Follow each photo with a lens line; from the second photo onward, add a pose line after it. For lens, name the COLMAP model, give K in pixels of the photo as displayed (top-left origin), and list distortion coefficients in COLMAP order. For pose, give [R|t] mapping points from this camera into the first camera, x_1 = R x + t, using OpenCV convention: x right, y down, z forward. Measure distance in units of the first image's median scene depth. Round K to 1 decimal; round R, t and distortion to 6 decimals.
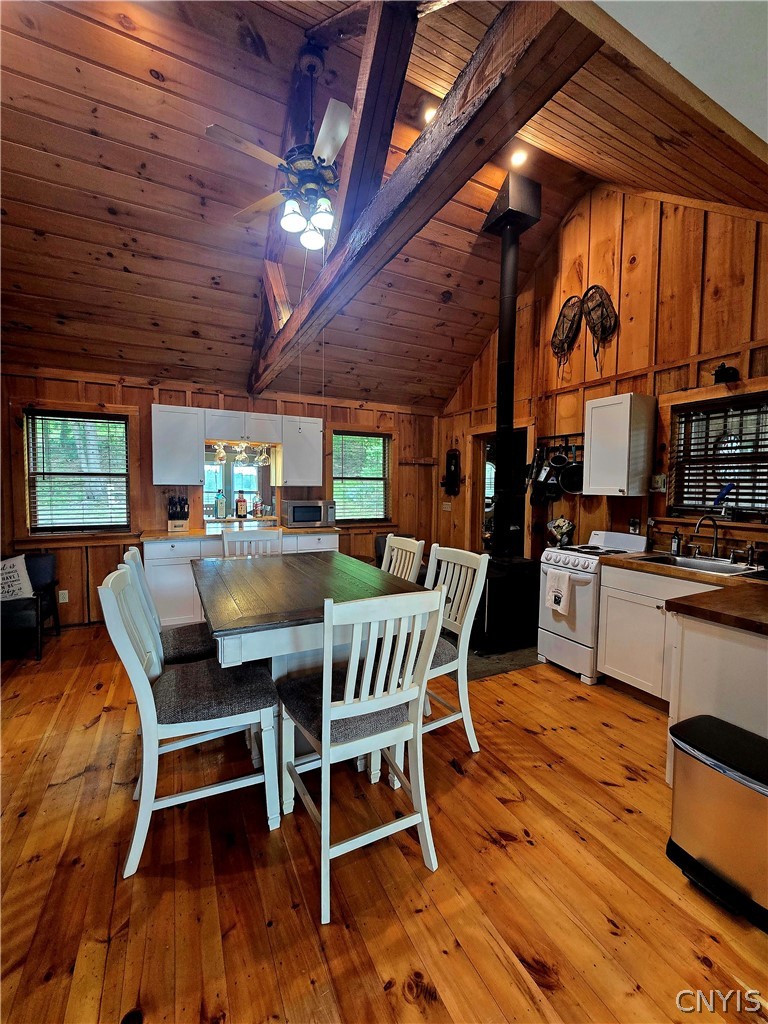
lens RADIAL K [[419.6, 0, 387.9], [0, 419.6, 507.3], [0, 0, 1]] dist [-0.006384, 0.002034]
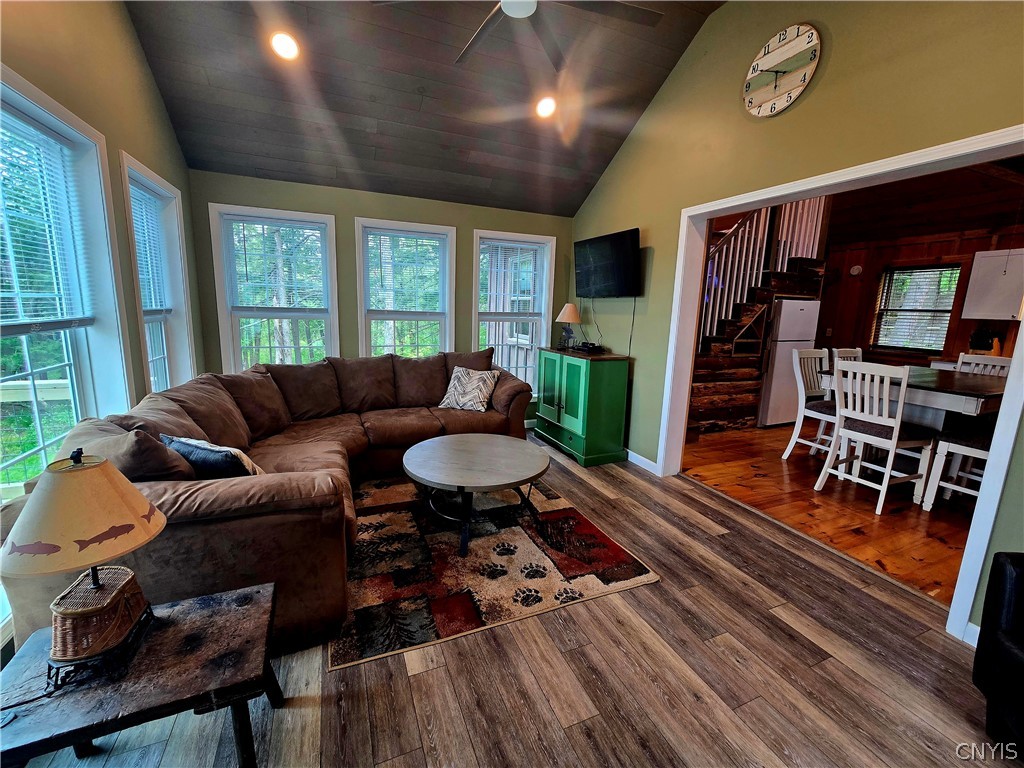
lens RADIAL K [[419.6, 0, 507.2], [0, 419.6, 377.2], [0, 0, 1]] dist [-0.006384, 0.002034]
pose [[-0.074956, 0.155645, -0.984965, 0.832966], [-0.087248, 0.982932, 0.161963, 0.035239], [0.993363, 0.098076, -0.060097, -0.260626]]
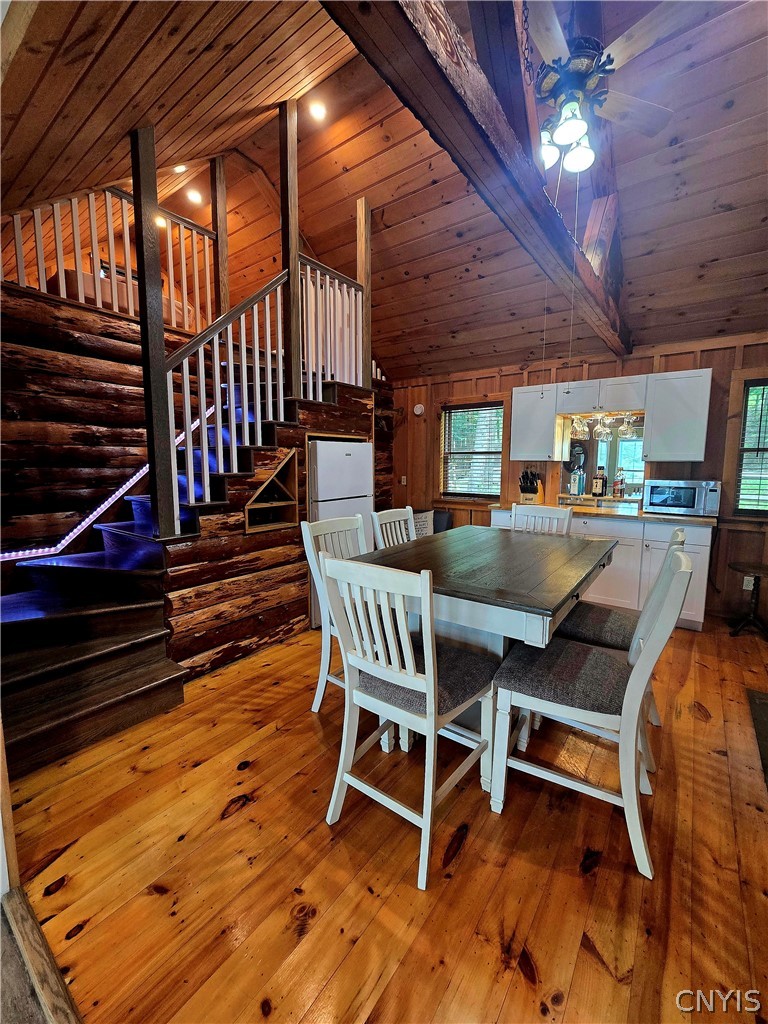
lens RADIAL K [[419.6, 0, 392.2], [0, 419.6, 507.3], [0, 0, 1]] dist [-0.006384, 0.002034]
pose [[0.449523, 0.089005, -0.888823, 0.327409], [-0.046962, 0.996002, 0.075986, 0.000678], [0.892033, 0.007583, 0.451906, 0.221897]]
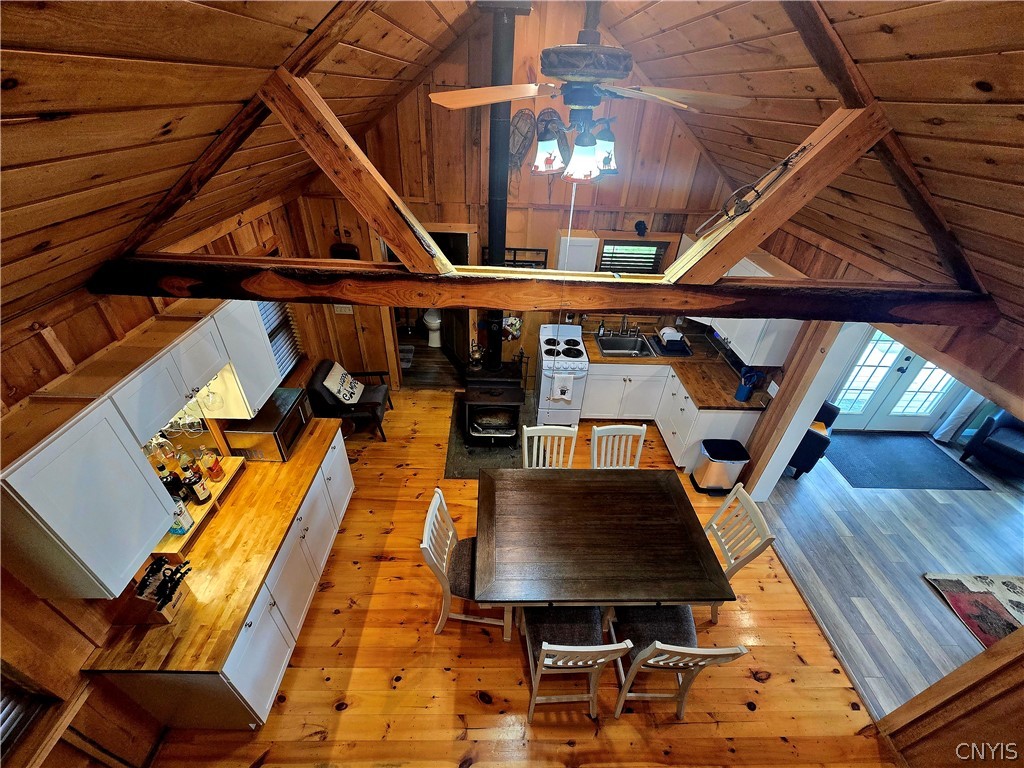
lens RADIAL K [[419.6, 0, 508.1], [0, 419.6, 379.3], [0, 0, 1]] dist [-0.006384, 0.002034]
pose [[0.443542, -0.504069, 0.741070, -0.620868], [0.016377, 0.831273, 0.555623, -0.529740], [-0.896104, -0.234305, 0.376959, 0.533952]]
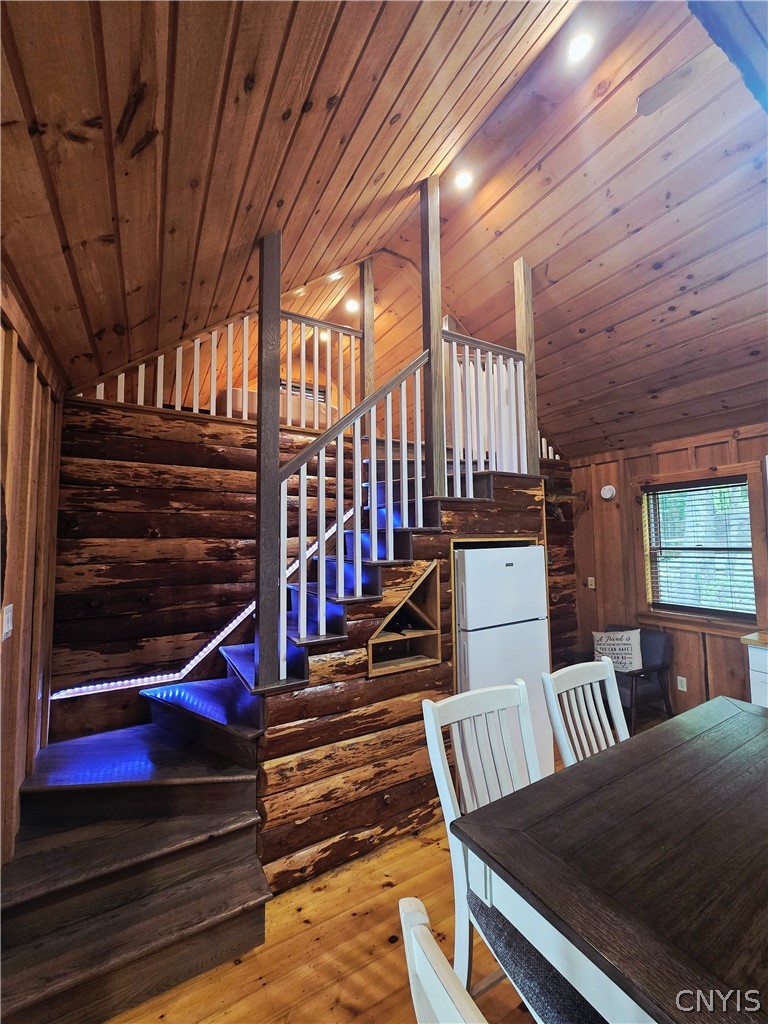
lens RADIAL K [[419.6, 0, 391.6], [0, 419.6, 506.6], [0, 0, 1]] dist [-0.006384, 0.002034]
pose [[0.057793, -0.087003, -0.994530, 0.131420], [-0.041455, 0.995127, -0.089464, -0.066841], [0.997468, 0.046399, 0.053905, 0.319632]]
